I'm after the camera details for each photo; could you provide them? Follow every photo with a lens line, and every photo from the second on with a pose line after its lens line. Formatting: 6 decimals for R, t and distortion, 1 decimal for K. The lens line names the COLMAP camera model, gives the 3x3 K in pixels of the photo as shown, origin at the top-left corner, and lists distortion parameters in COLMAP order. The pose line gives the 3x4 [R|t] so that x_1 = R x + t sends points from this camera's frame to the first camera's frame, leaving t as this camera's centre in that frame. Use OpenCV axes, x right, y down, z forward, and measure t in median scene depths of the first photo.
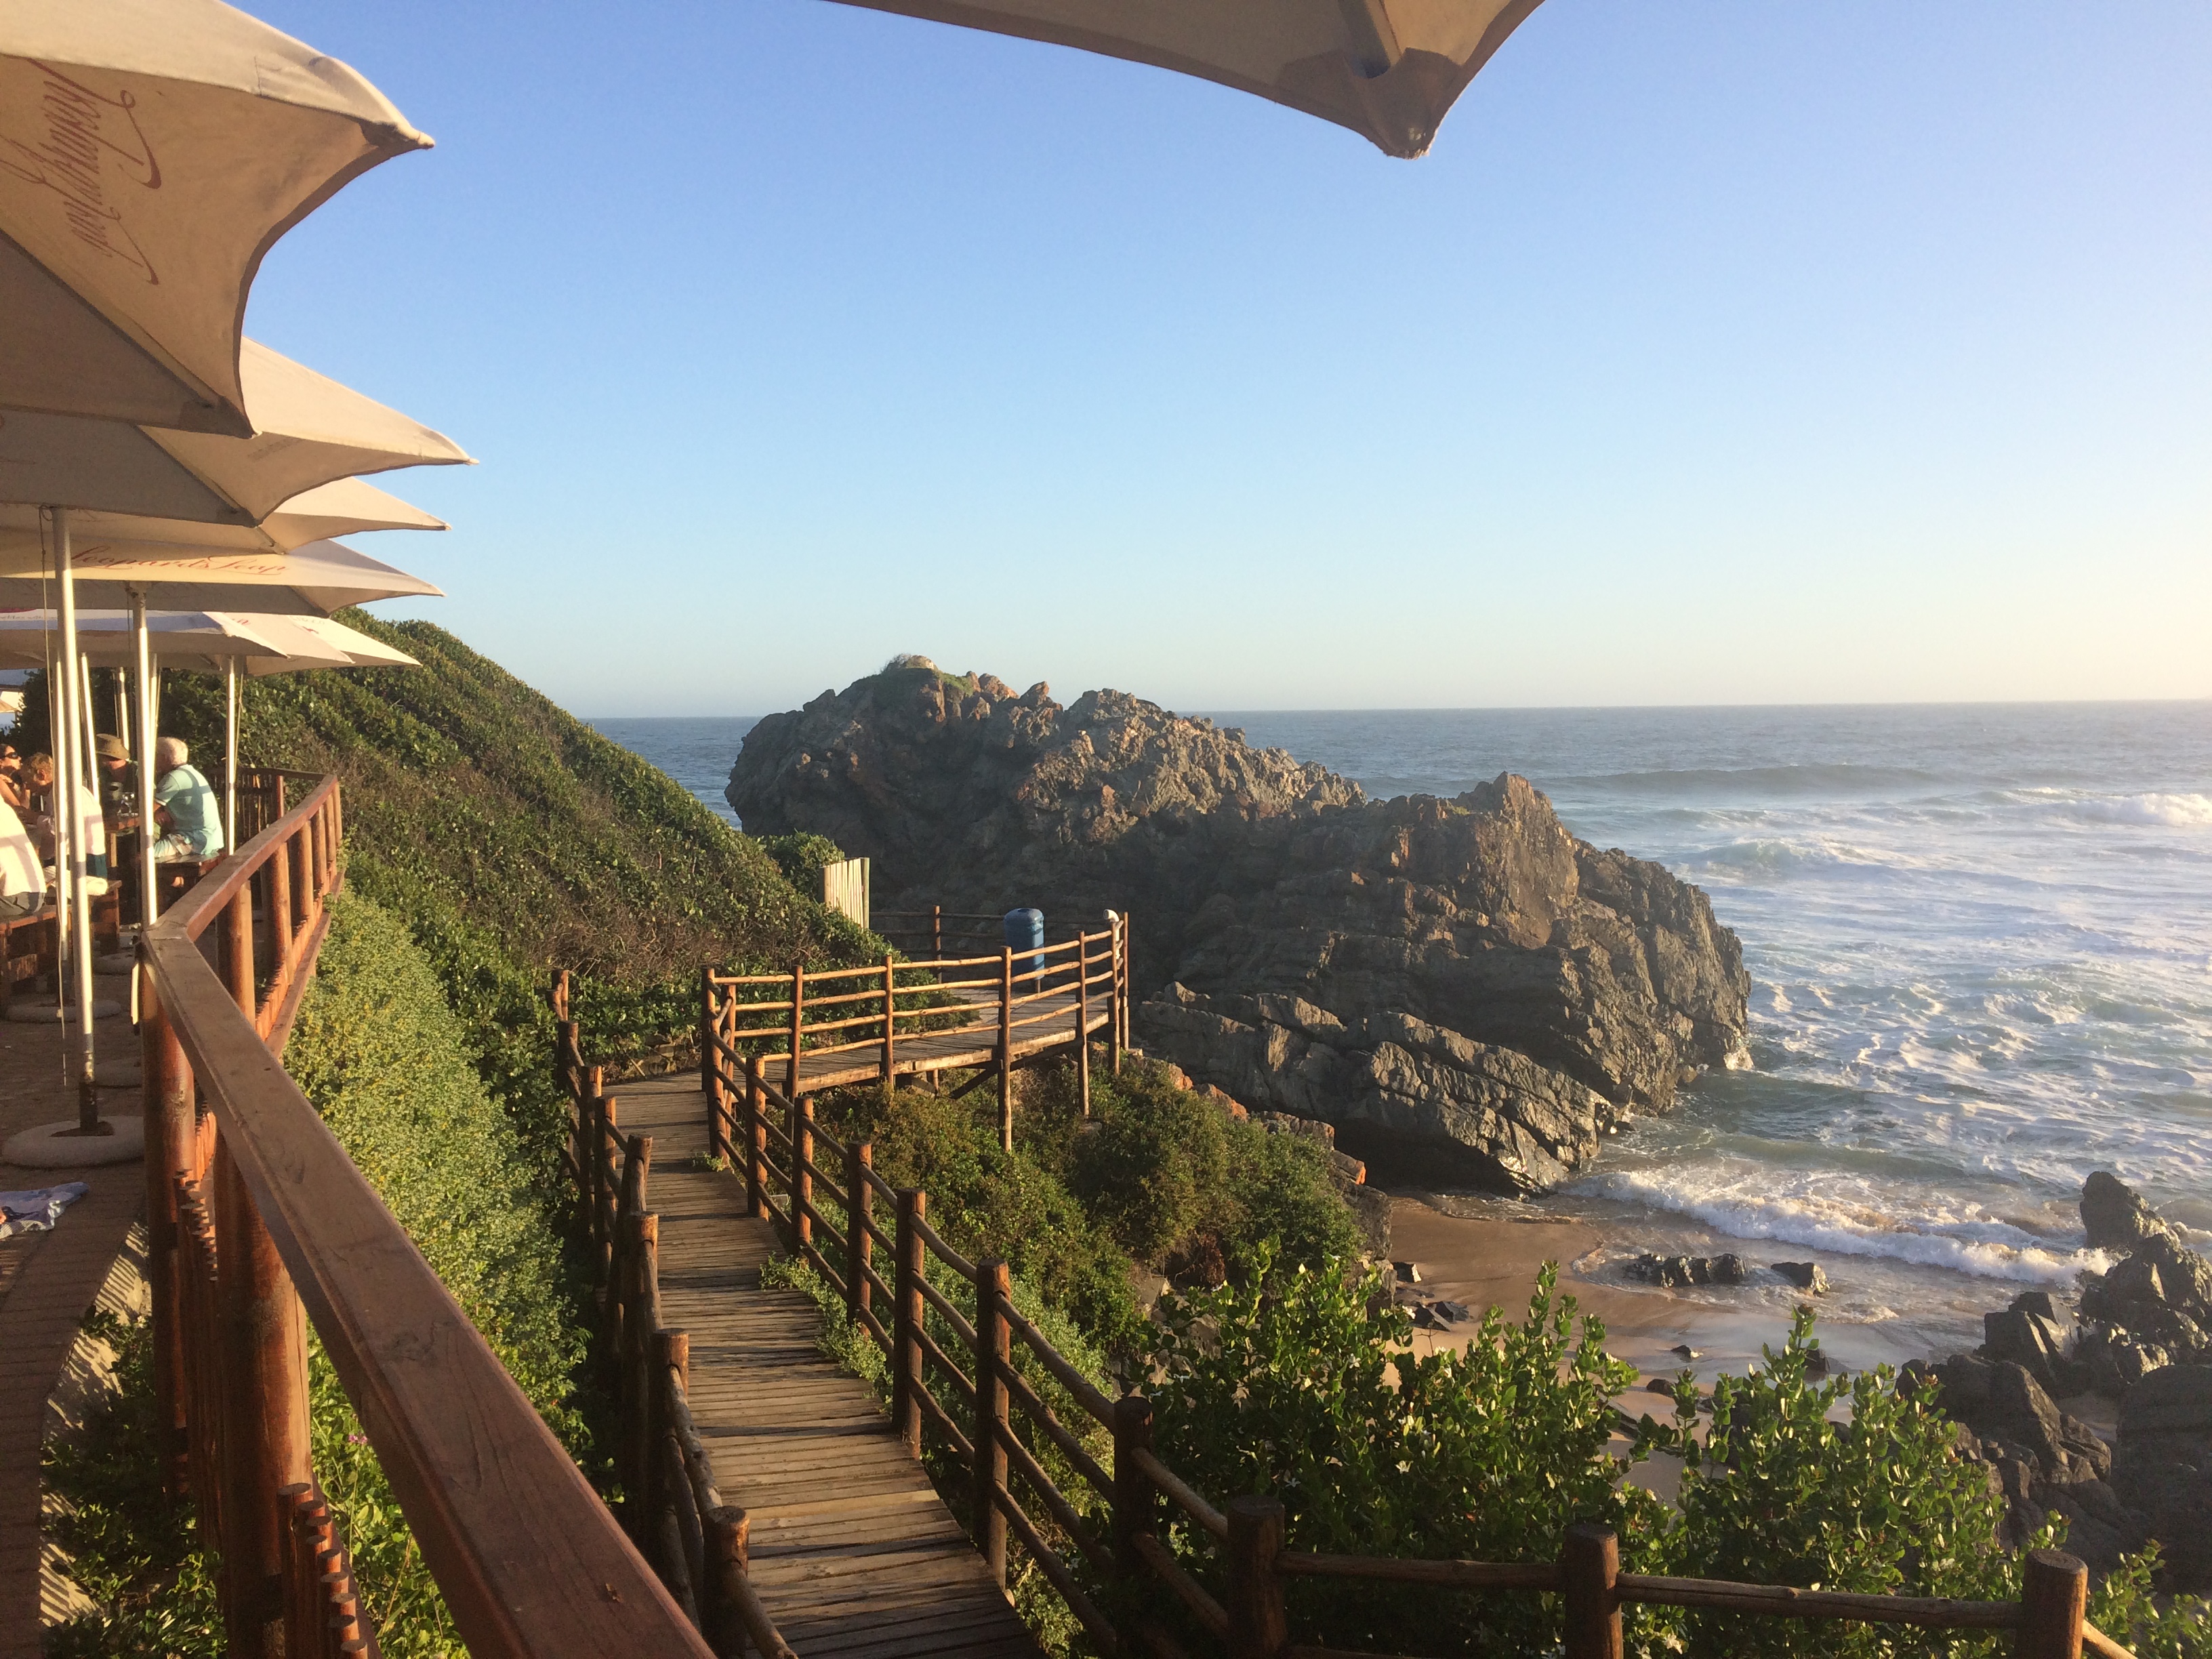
lens RADIAL K [[1870.3, 0, 1103.5], [0, 1870.3, 827.8], [0, 0, 1]] dist [0.013313, 0.008401]
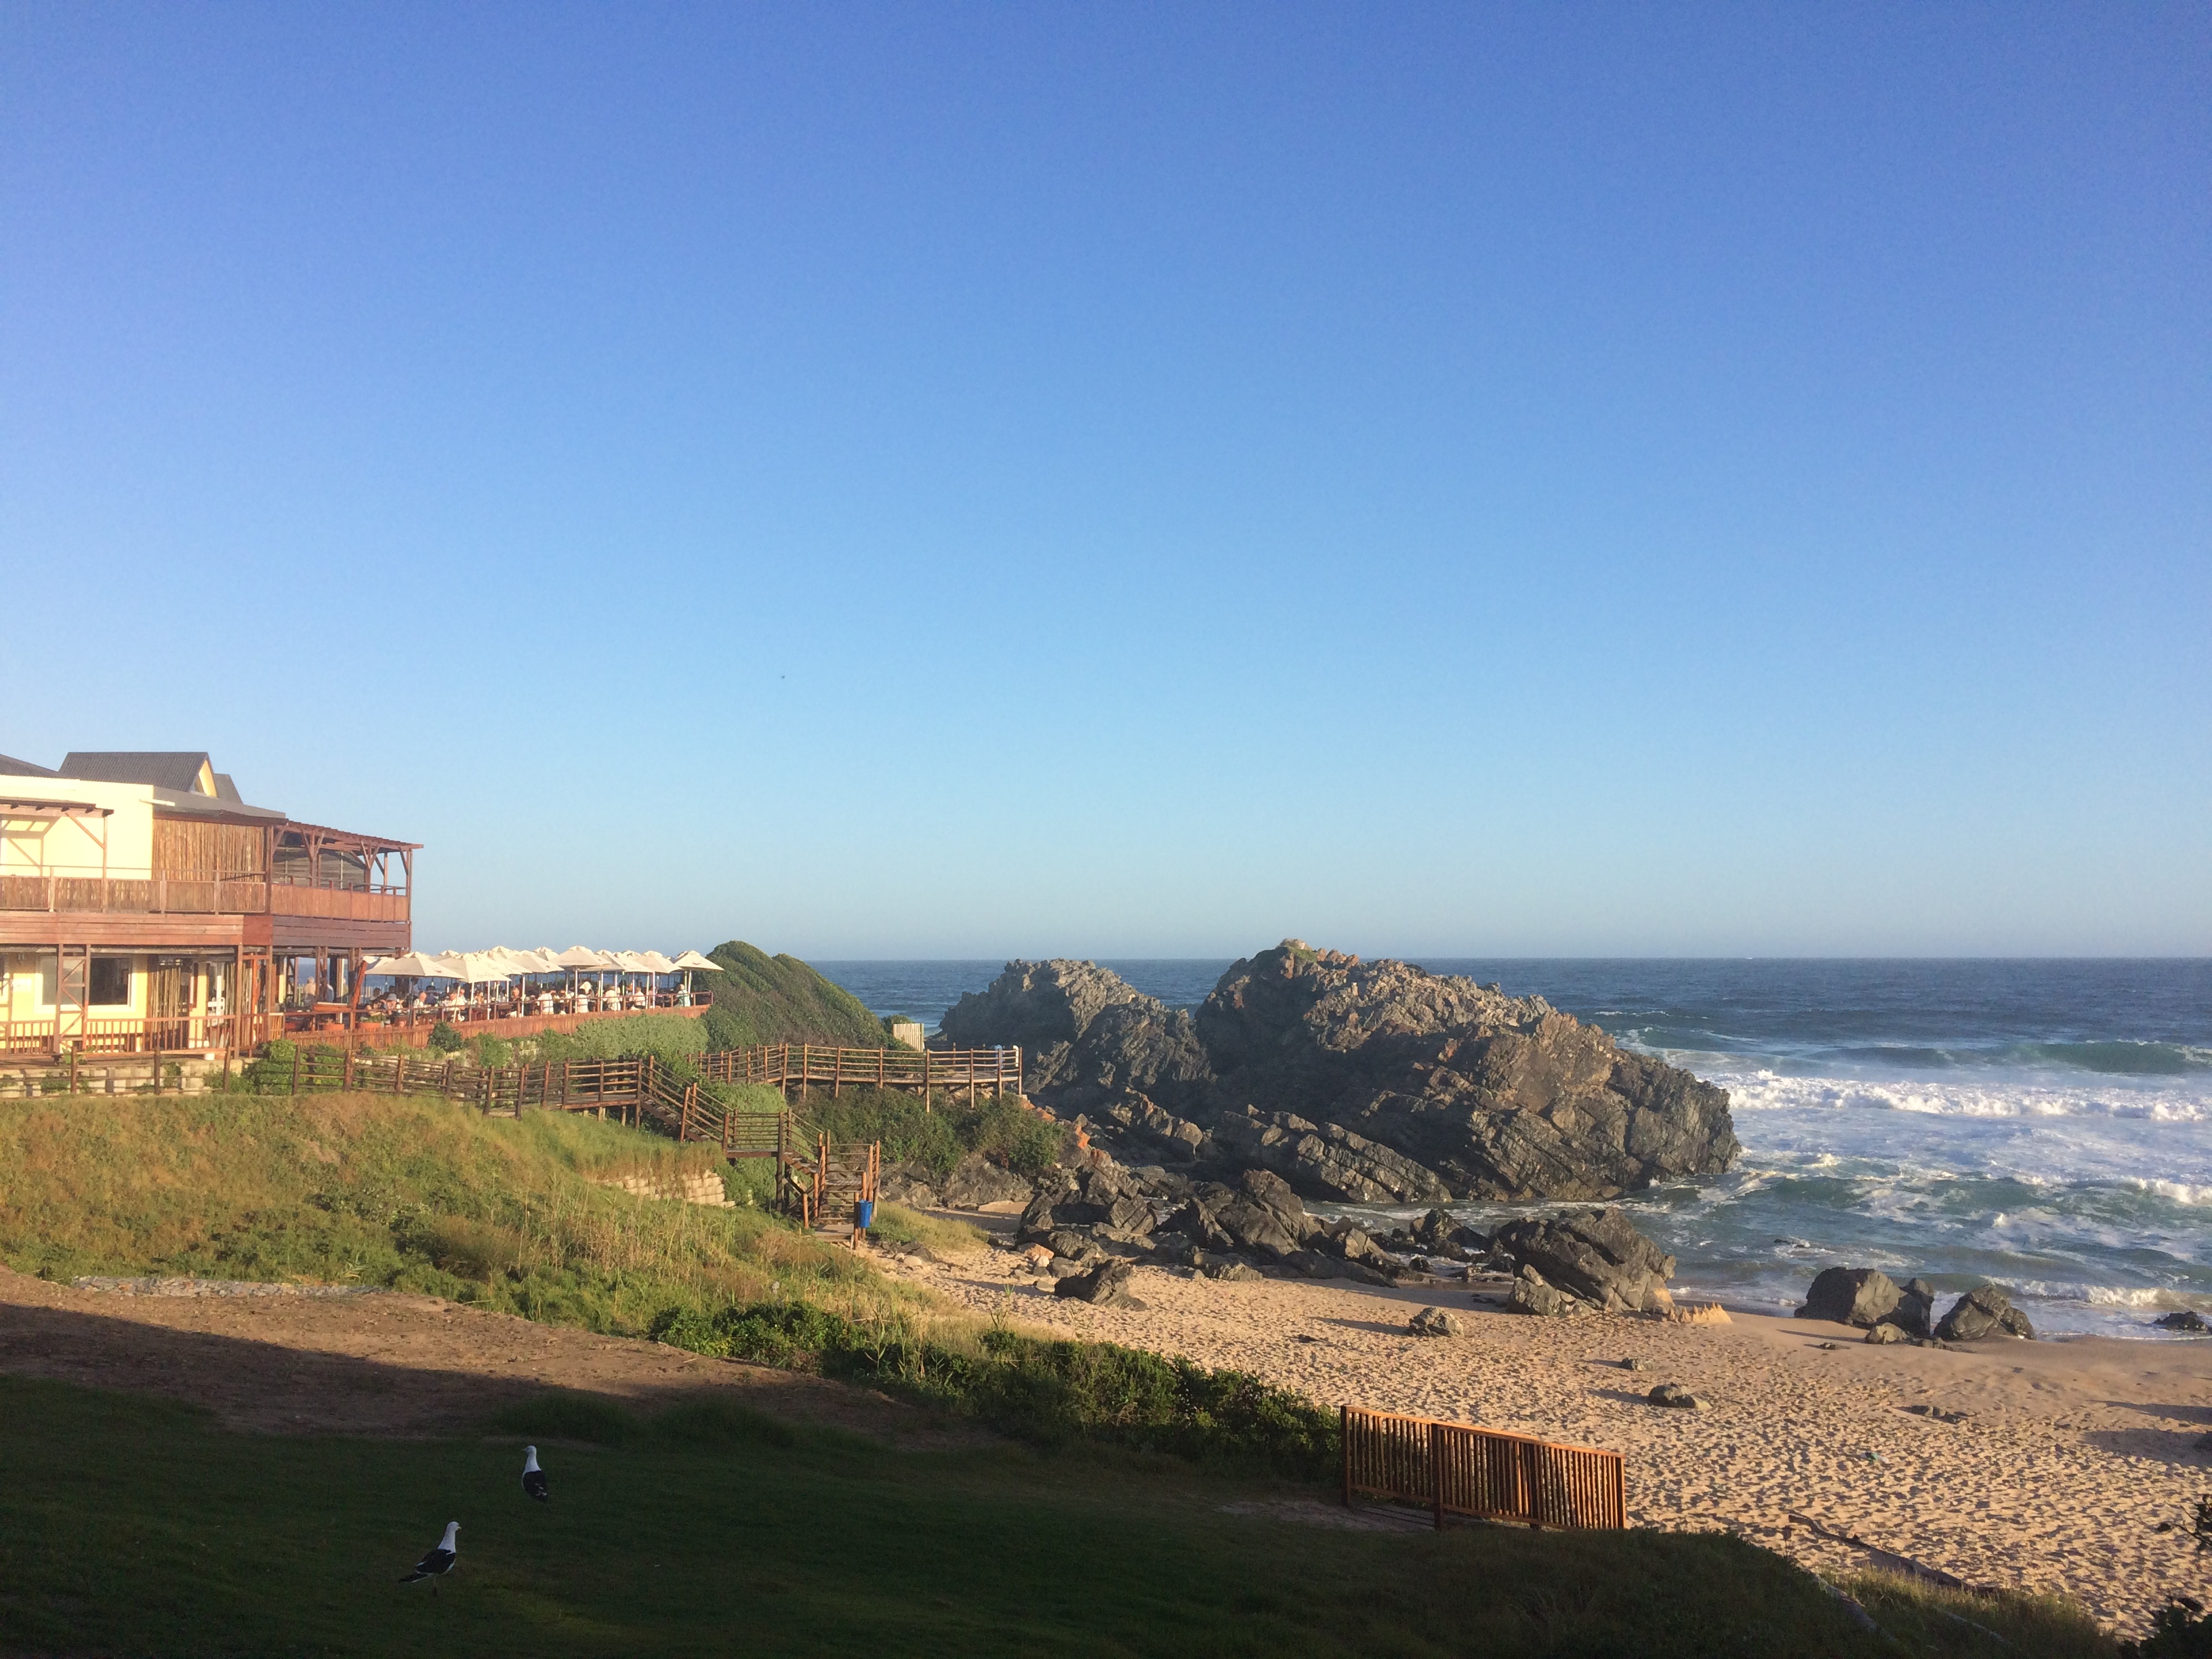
lens RADIAL K [[1870.3, 0, 1107.2], [0, 1870.3, 833.2], [0, 0, 1]] dist [0.013313, 0.008401]
pose [[0.840762, -0.028298, -0.540665, 0.874870], [-0.039221, 0.992826, -0.112955, 0.019601], [0.539983, 0.116174, 0.833620, -0.723430]]
